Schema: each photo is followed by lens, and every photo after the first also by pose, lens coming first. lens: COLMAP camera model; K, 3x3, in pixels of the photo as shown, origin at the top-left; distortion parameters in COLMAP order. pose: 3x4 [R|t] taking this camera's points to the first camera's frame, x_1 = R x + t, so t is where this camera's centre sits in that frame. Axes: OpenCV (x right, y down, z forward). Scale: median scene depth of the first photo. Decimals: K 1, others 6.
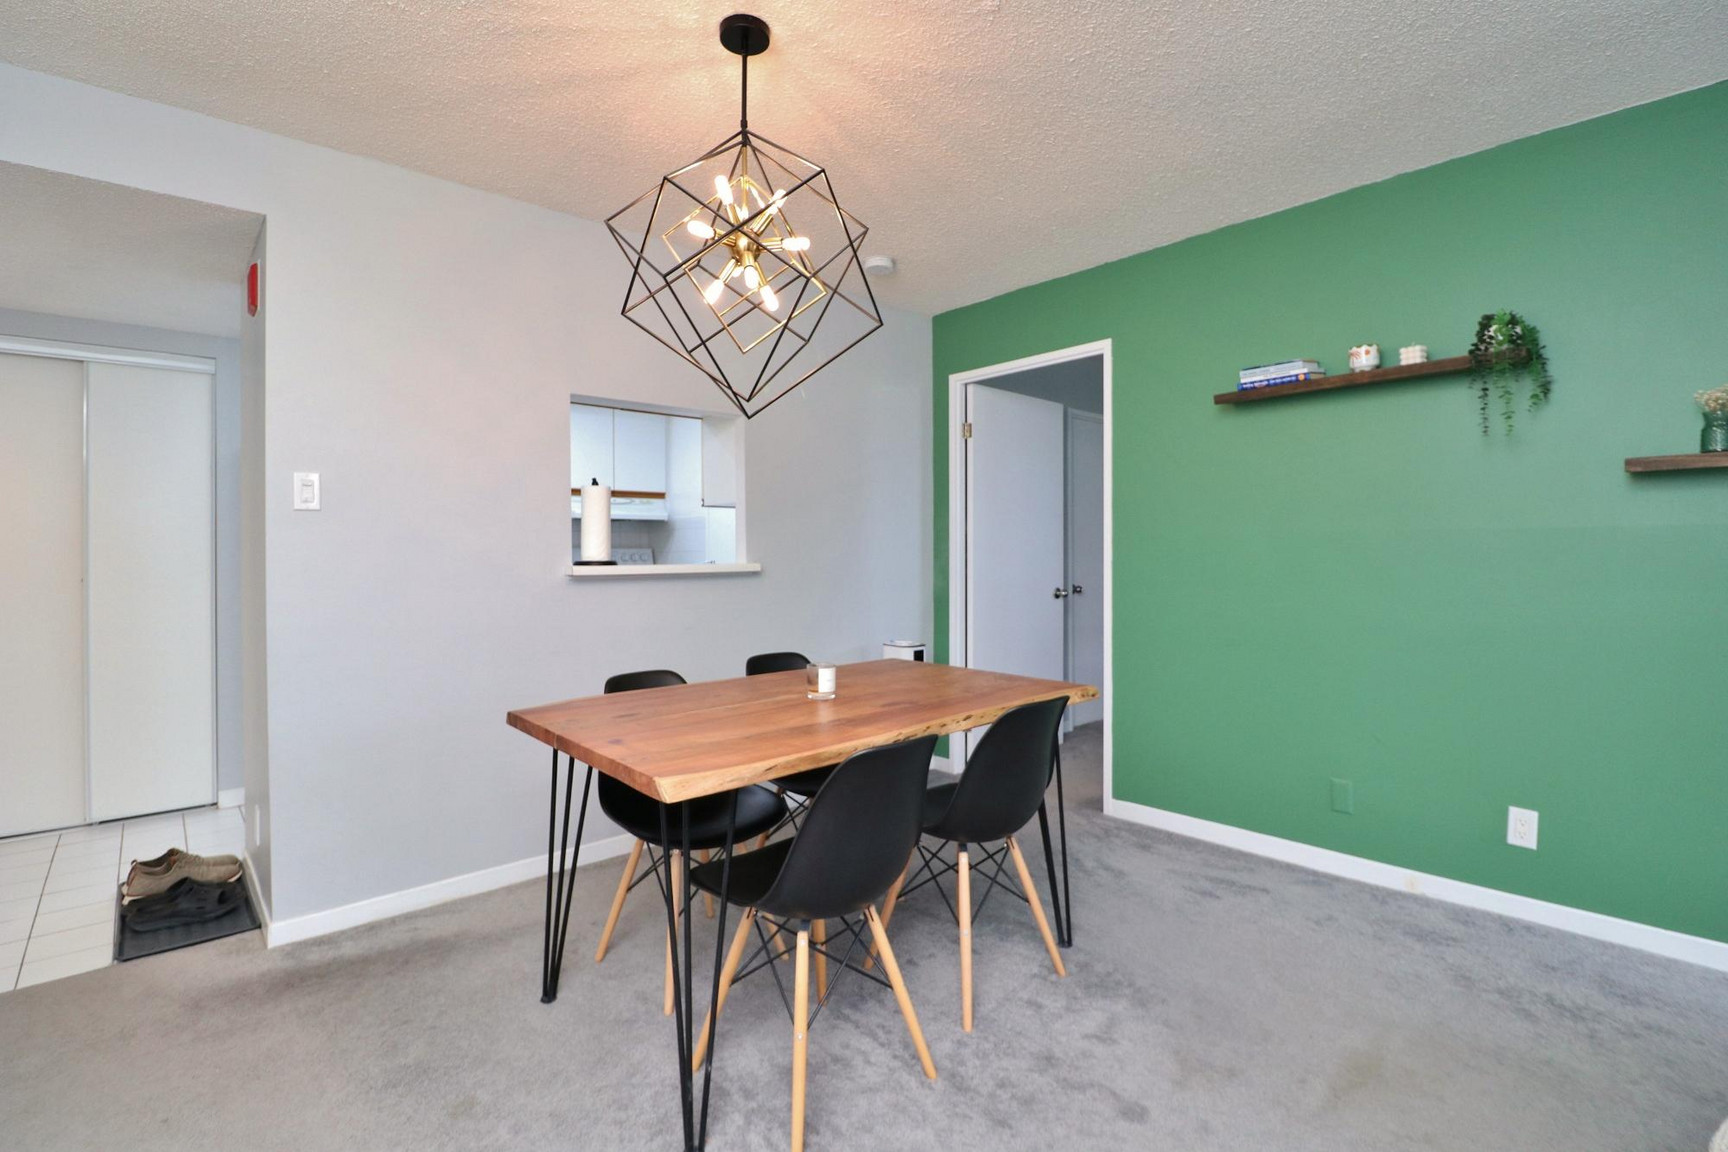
lens RADIAL K [[799.4, 0, 860.4], [0, 799.4, 555.2], [0, 0, 1]] dist [-0.000730, -0.012851]
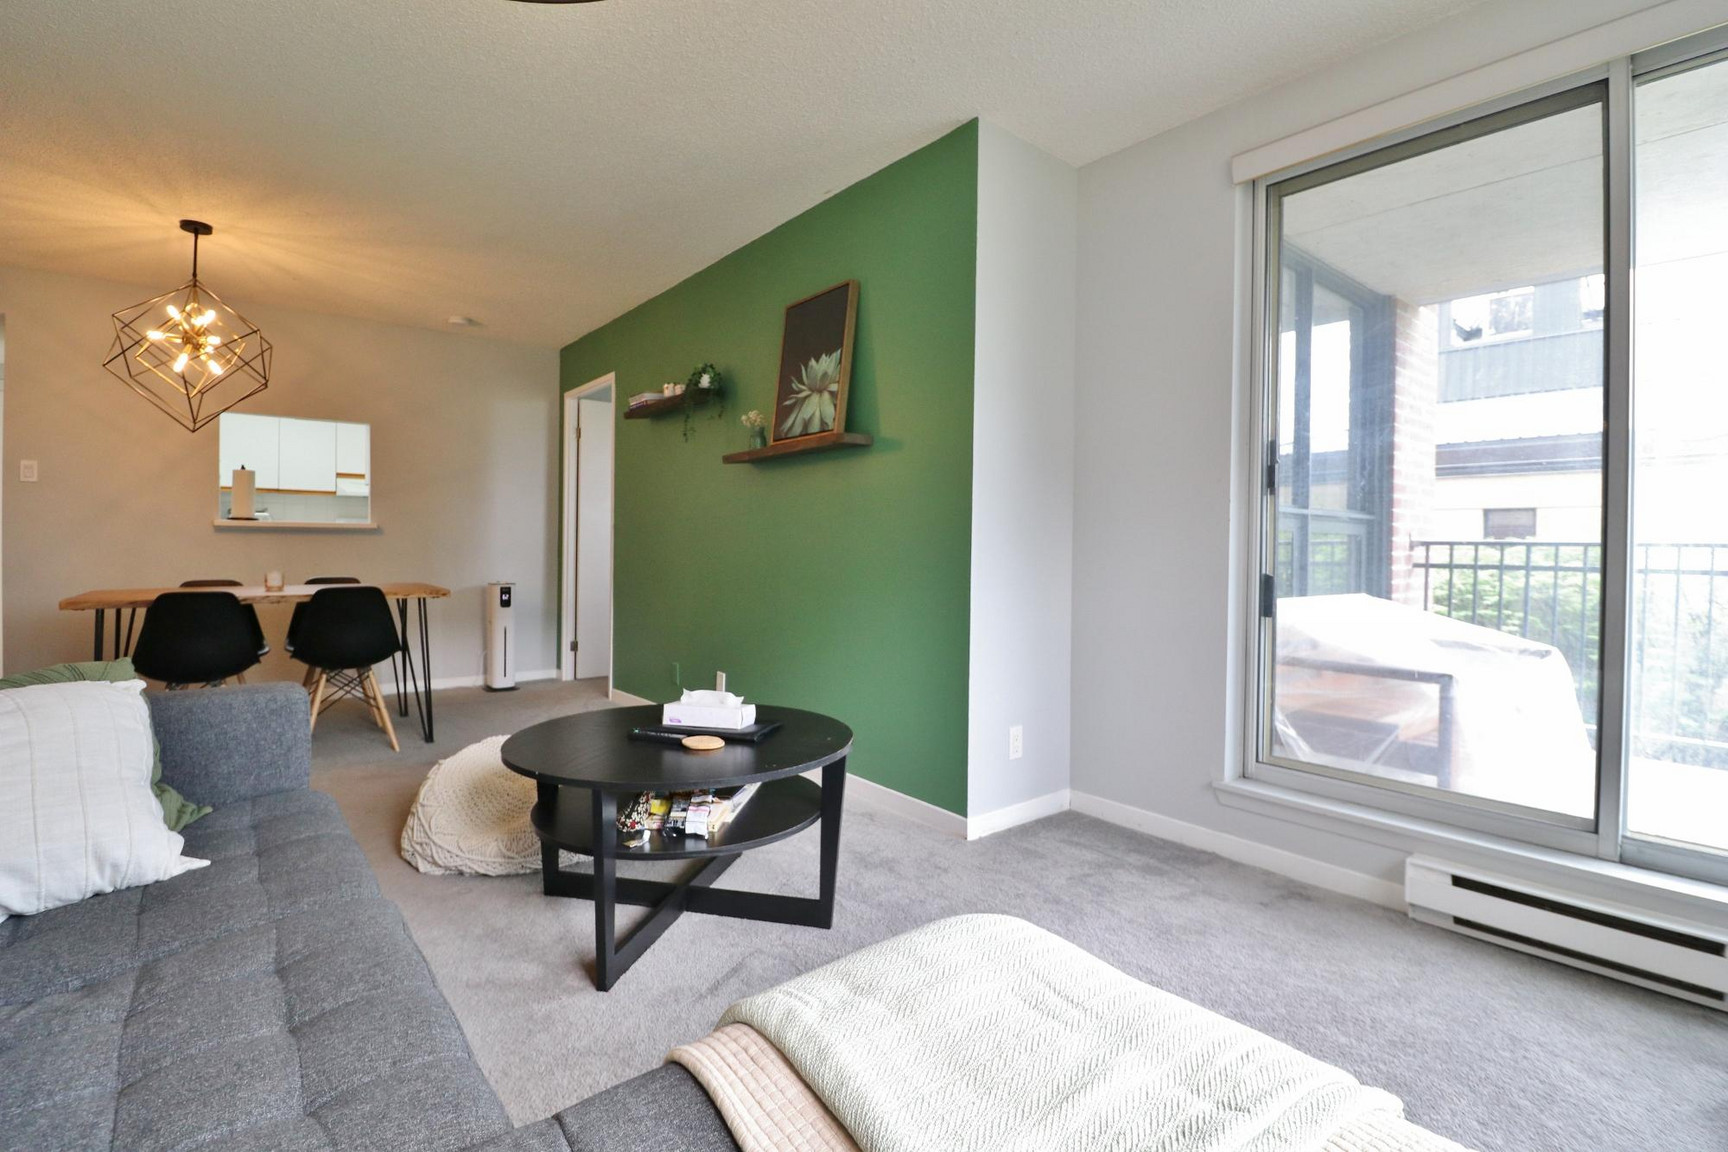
lens RADIAL K [[811.6, 0, 869.8], [0, 811.6, 555.0], [0, 0, 1]] dist [-0.001238, -0.013222]
pose [[0.997424, 0.018119, -0.069406, 1.057299], [-0.017440, 0.999794, 0.010373, 0.045158], [0.069580, -0.009136, 0.997535, -0.520396]]
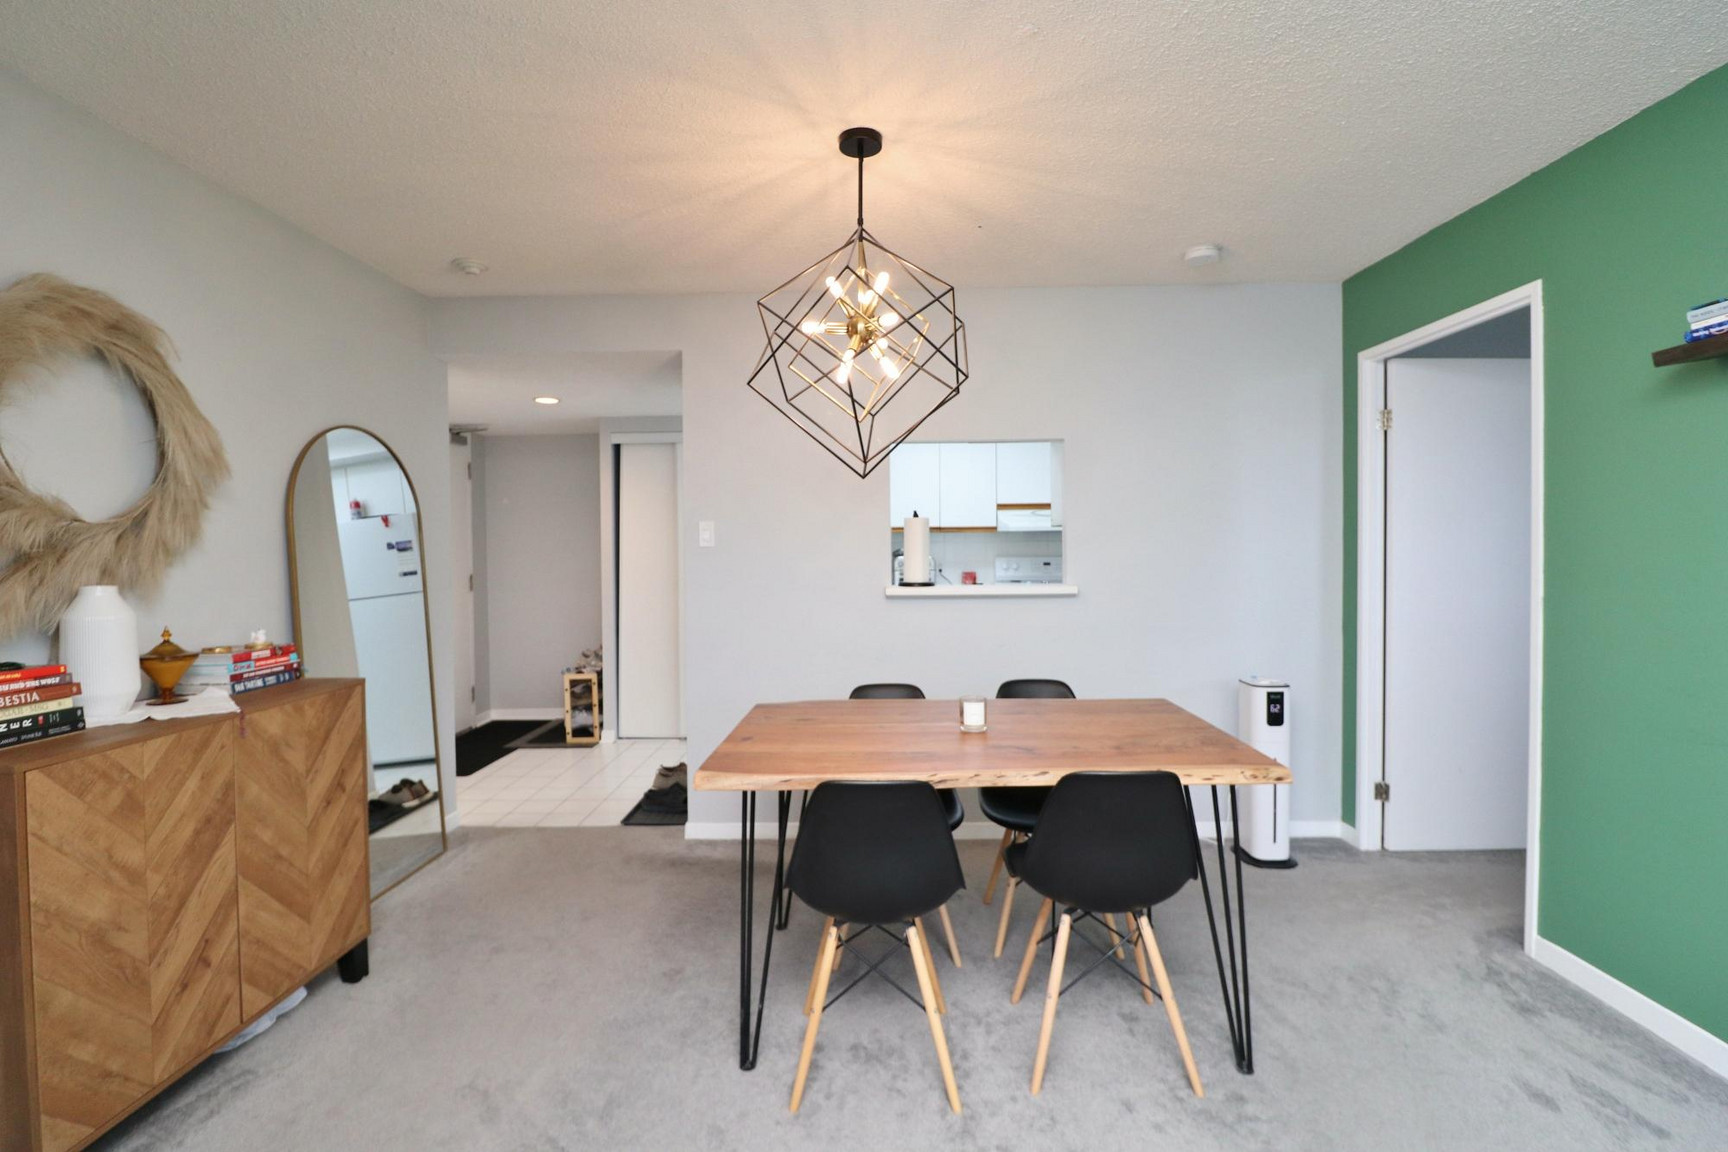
lens RADIAL K [[811.6, 0, 869.8], [0, 811.6, 555.0], [0, 0, 1]] dist [-0.001238, -0.013222]
pose [[0.725755, 0.007326, -0.687915, 0.450128], [0.003887, 0.999884, 0.014750, -0.052220], [0.687943, -0.013379, 0.725642, 0.103598]]
